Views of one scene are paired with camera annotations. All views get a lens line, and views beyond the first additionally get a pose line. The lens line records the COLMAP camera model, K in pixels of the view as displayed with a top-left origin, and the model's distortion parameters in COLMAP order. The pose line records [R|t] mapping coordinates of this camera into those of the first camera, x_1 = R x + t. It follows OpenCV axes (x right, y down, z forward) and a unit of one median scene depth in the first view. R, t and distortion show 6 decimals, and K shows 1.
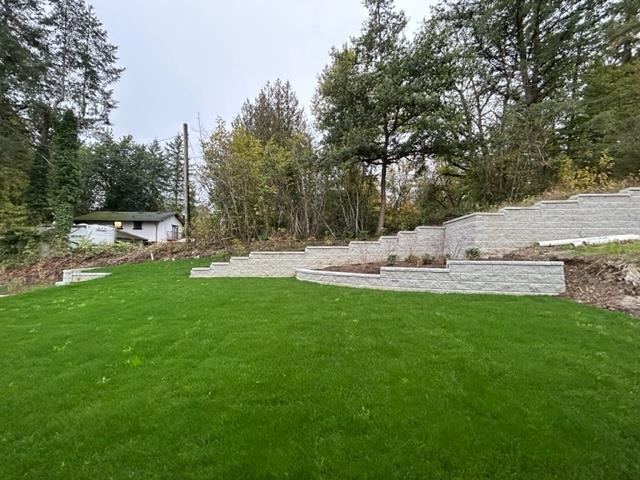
lens RADIAL K [[258.1, 0, 317.4], [0, 258.1, 239.9], [0, 0, 1]] dist [0.000213, 0.000073]
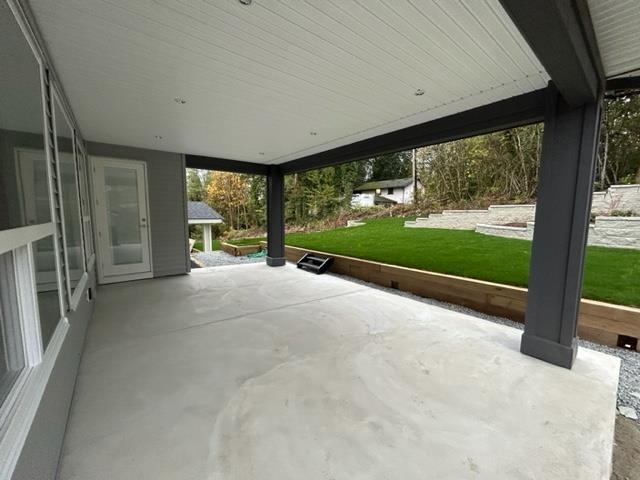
lens RADIAL K [[258.1, 0, 319.6], [0, 258.1, 239.6], [0, 0, 1]] dist [0.000213, 0.000073]
pose [[0.620761, 0.078221, -0.780088, 0.253369], [0.044441, 0.989900, 0.134624, -0.009107], [0.782739, -0.118237, 0.611015, -0.229163]]
